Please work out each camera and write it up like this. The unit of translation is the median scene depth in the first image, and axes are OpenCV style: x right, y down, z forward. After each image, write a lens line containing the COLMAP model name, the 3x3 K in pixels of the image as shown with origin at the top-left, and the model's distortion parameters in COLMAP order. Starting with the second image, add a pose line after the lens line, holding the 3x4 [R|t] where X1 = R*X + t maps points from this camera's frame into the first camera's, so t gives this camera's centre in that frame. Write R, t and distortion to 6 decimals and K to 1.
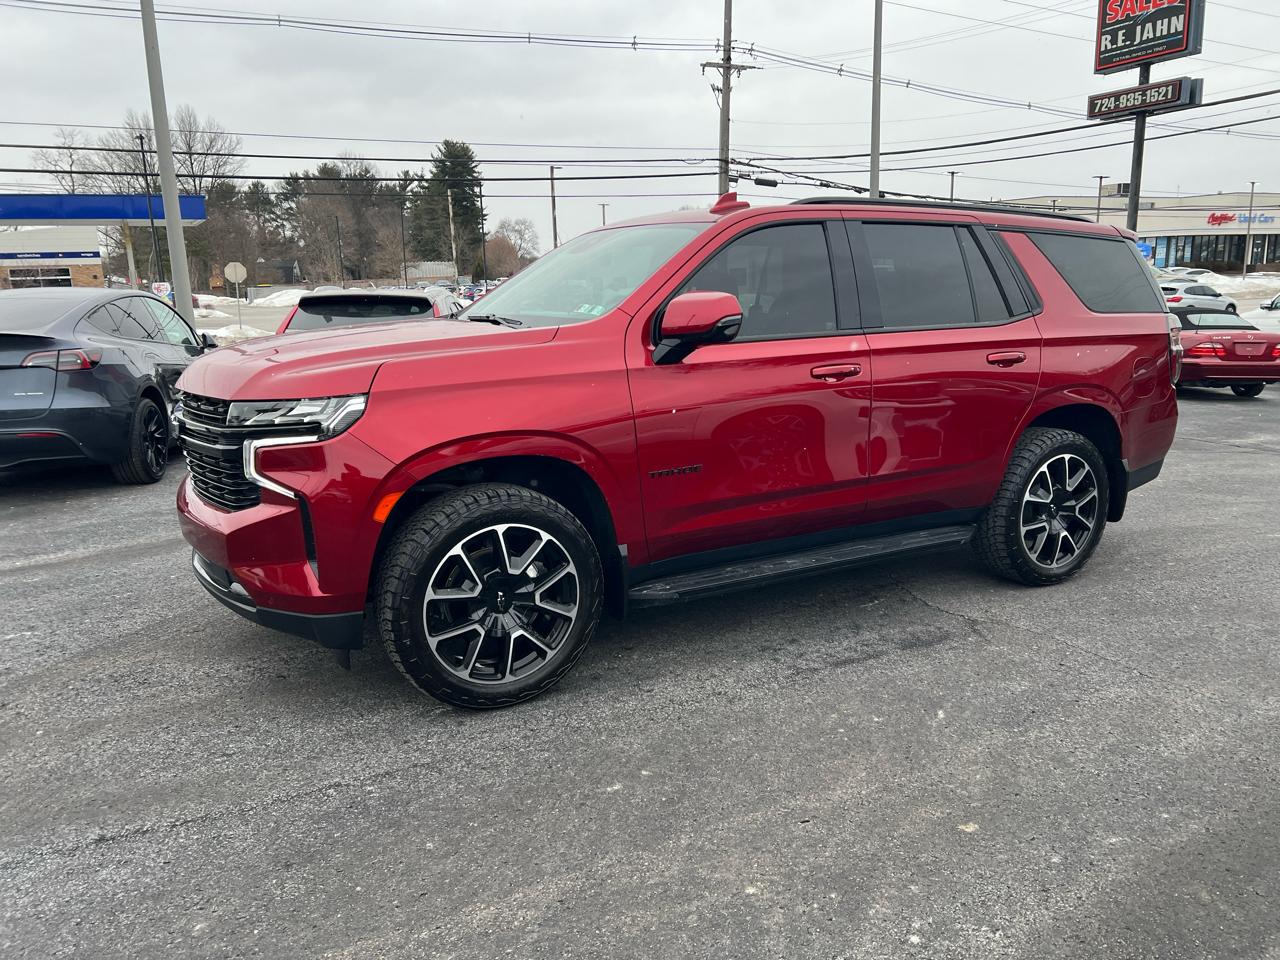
lens RADIAL K [[964.3, 0, 638.1], [0, 964.3, 484.3], [0, 0, 1]] dist [0.054389, -0.064257]
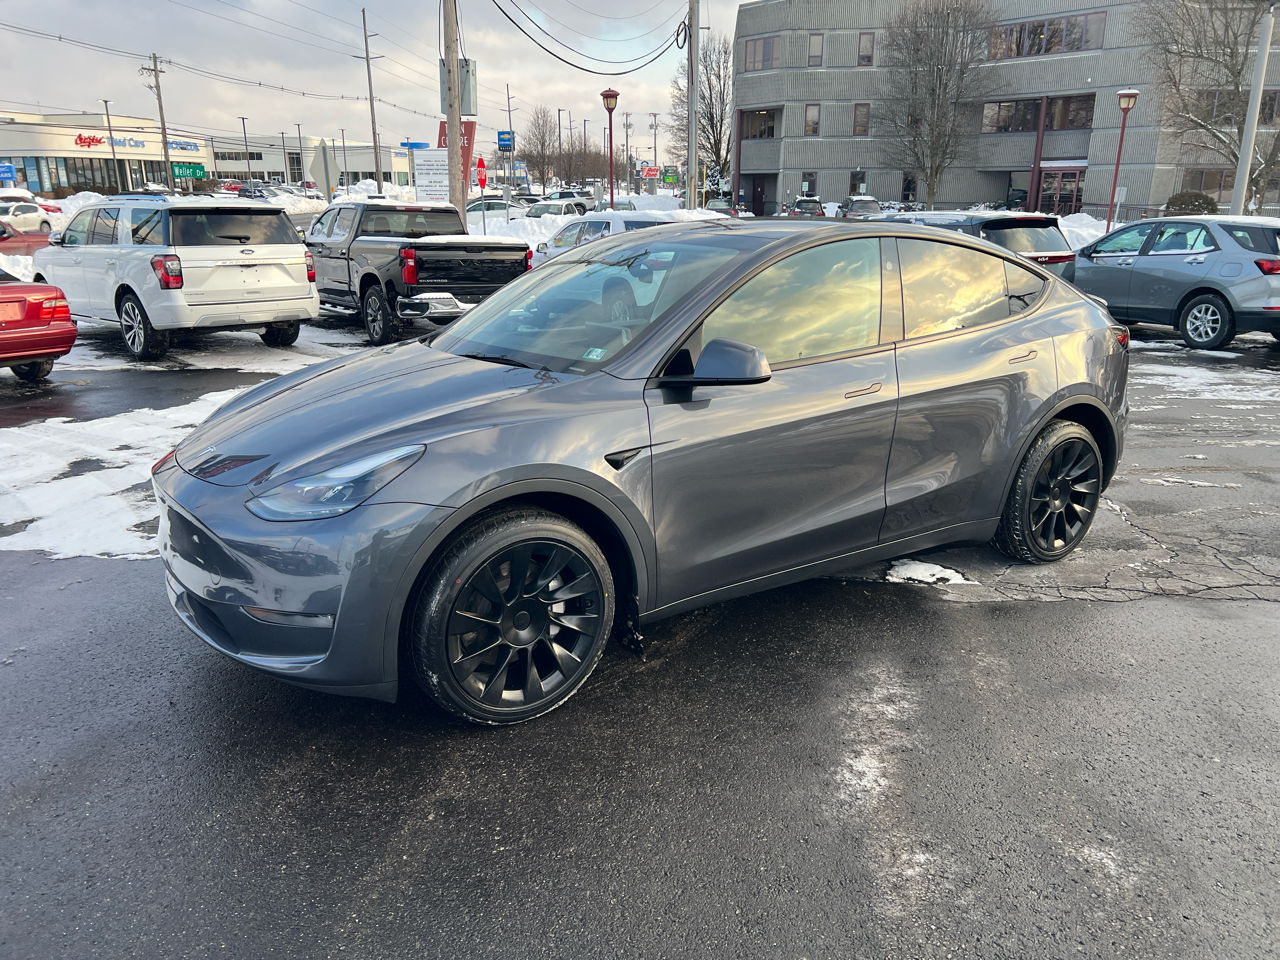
lens RADIAL K [[964.3, 0, 638.1], [0, 964.3, 484.3], [0, 0, 1]] dist [0.054389, -0.064257]
pose [[0.545407, -0.222349, 0.808141, 0.109349], [0.165366, 0.973766, 0.156315, -0.019964], [-0.821697, 0.048383, 0.567868, 0.102774]]
